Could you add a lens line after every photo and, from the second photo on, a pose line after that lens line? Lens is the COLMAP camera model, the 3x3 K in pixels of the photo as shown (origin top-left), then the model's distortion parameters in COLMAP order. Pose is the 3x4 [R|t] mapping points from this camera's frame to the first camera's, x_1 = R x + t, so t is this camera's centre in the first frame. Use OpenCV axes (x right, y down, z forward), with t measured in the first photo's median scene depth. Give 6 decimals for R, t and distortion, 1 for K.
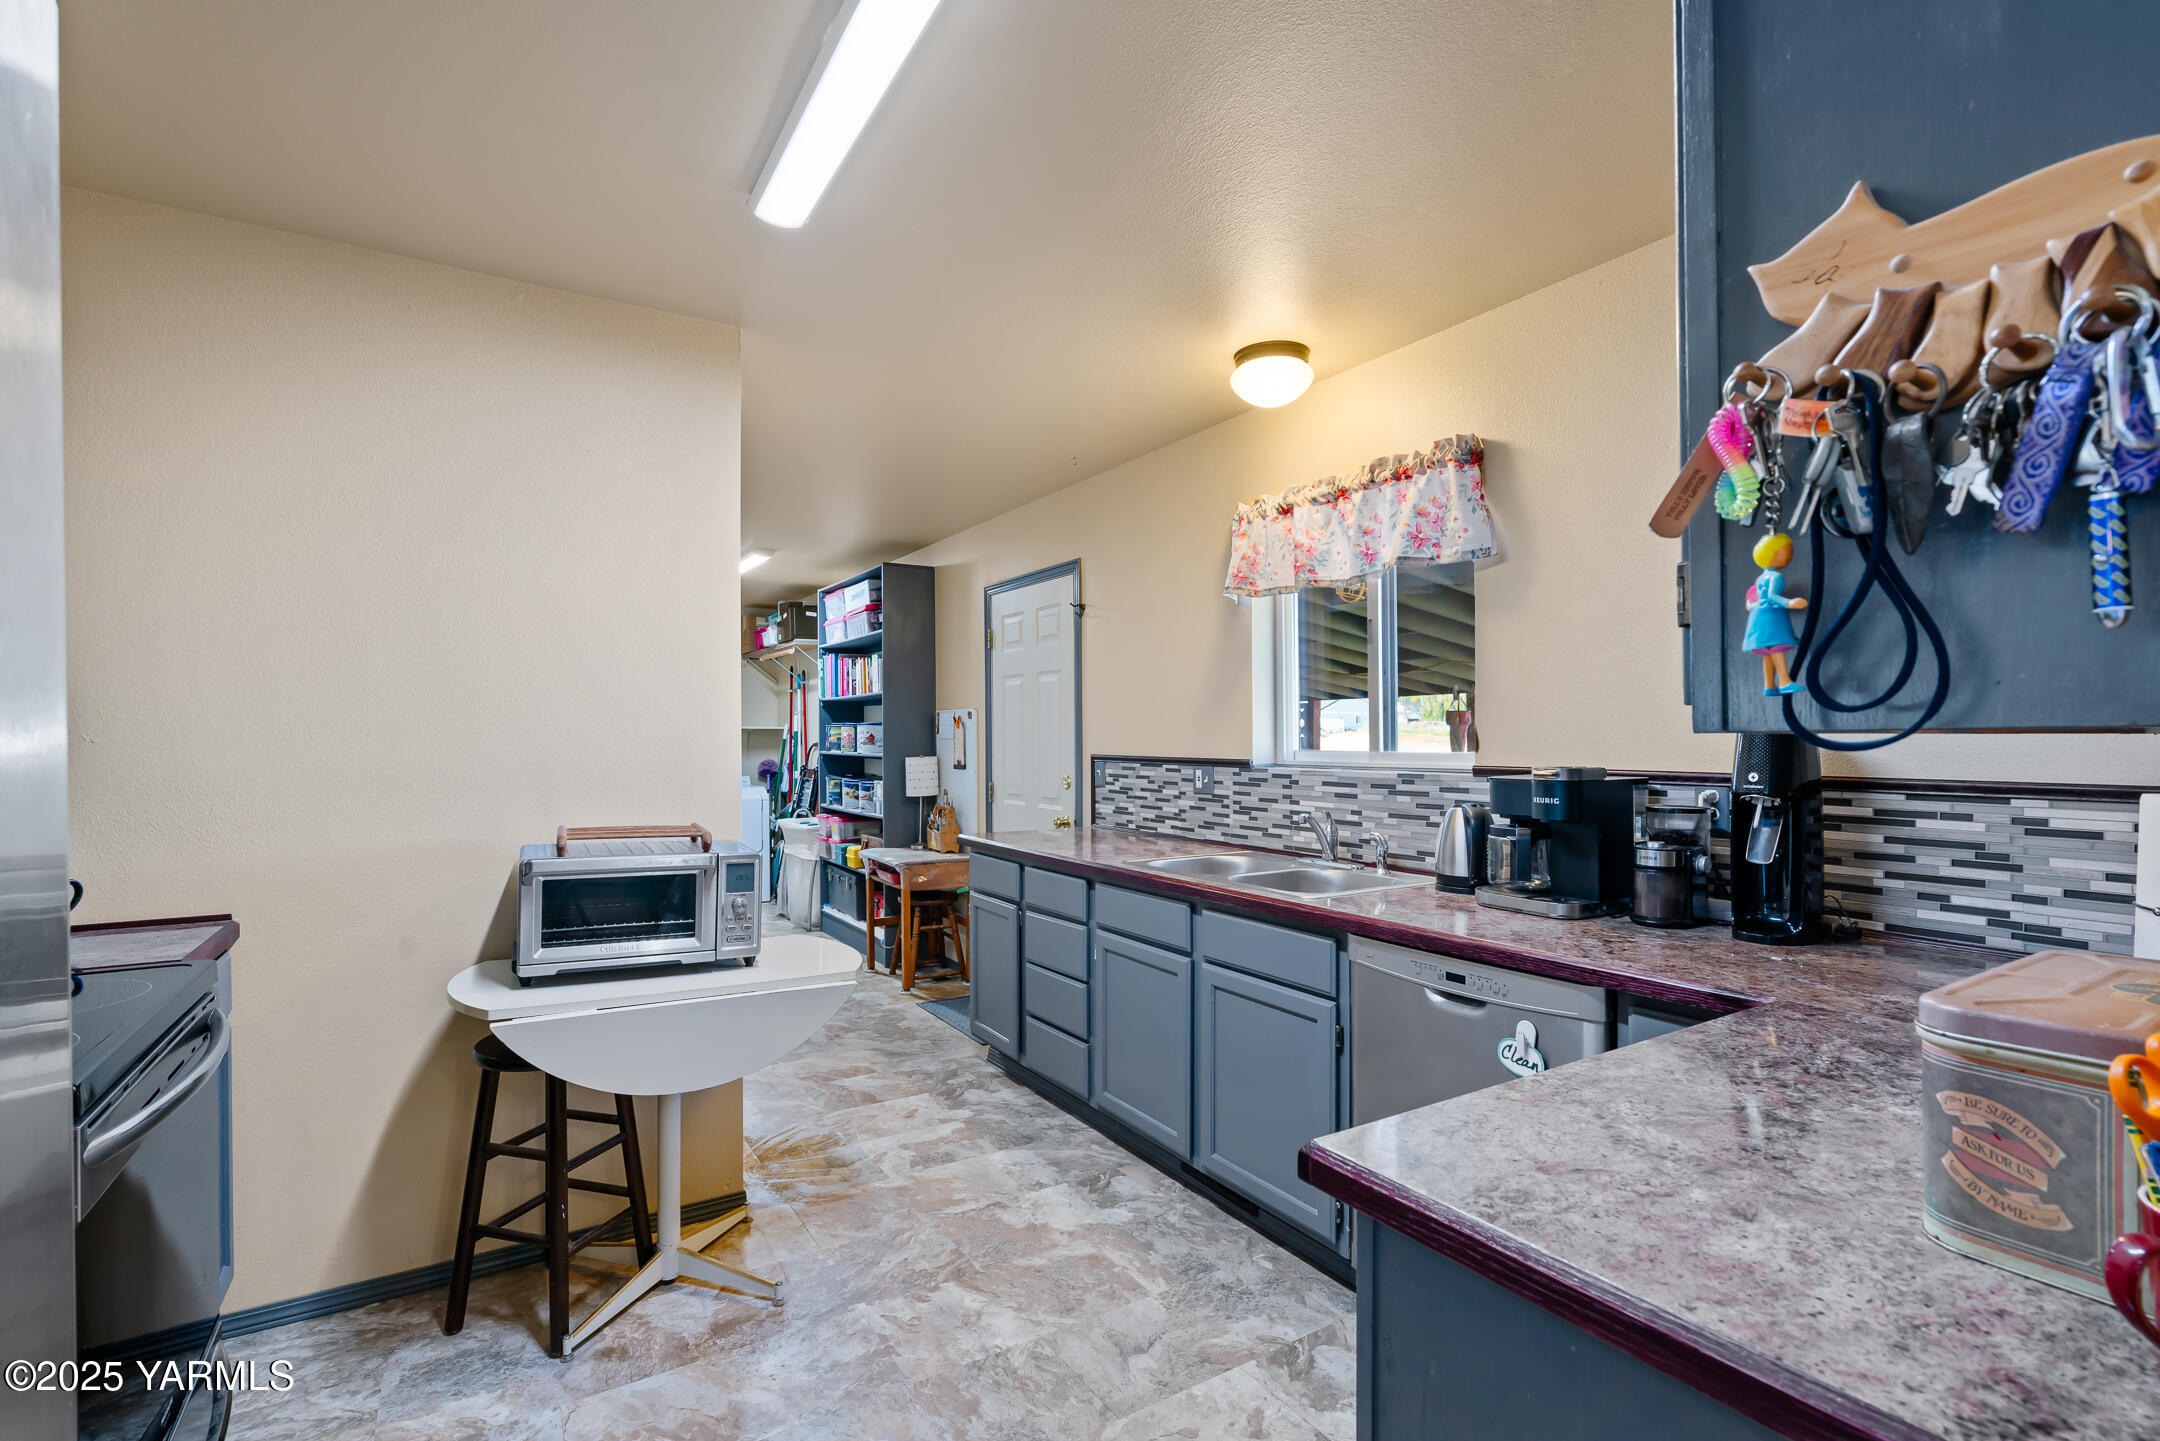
lens RADIAL K [[997.1, 0, 1081.9], [0, 997.1, 732.3], [0, 0, 1]] dist [-0.000510, 0.000566]
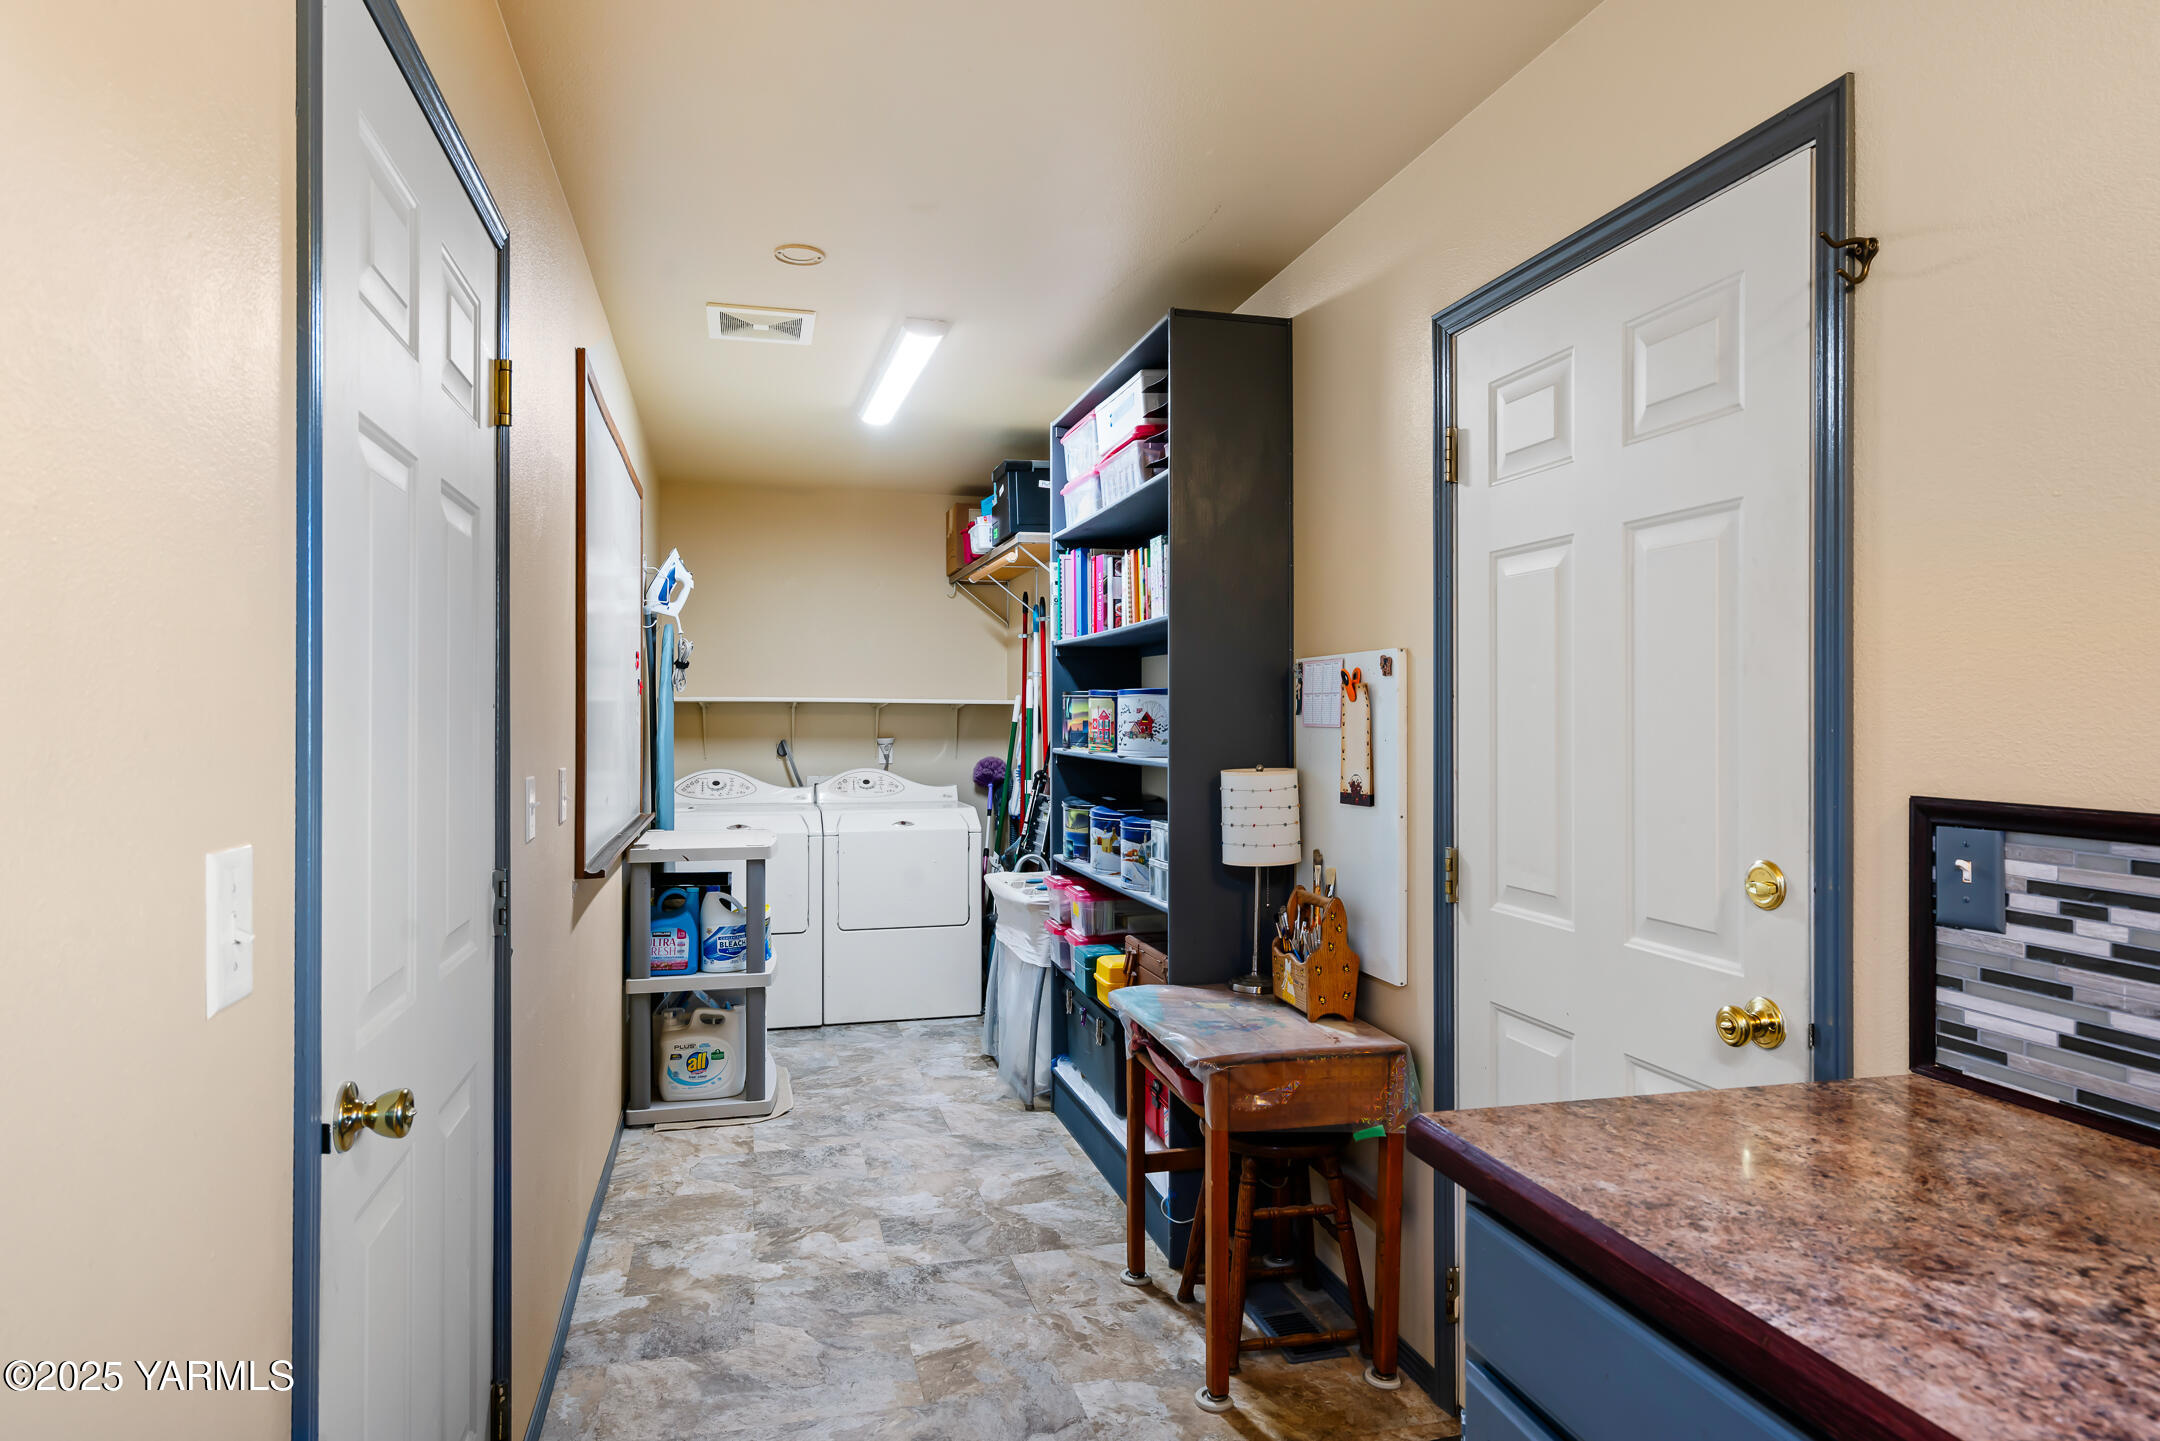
lens RADIAL K [[1267.9, 0, 1078.9], [0, 1267.9, 720.8], [0, 0, 1]] dist [-0.028607, -0.000292]
pose [[0.956946, 0.006429, -0.290195, -0.075517], [-0.004453, 0.999962, 0.007470, 0.000801], [0.290232, -0.005856, 0.956939, 0.448199]]
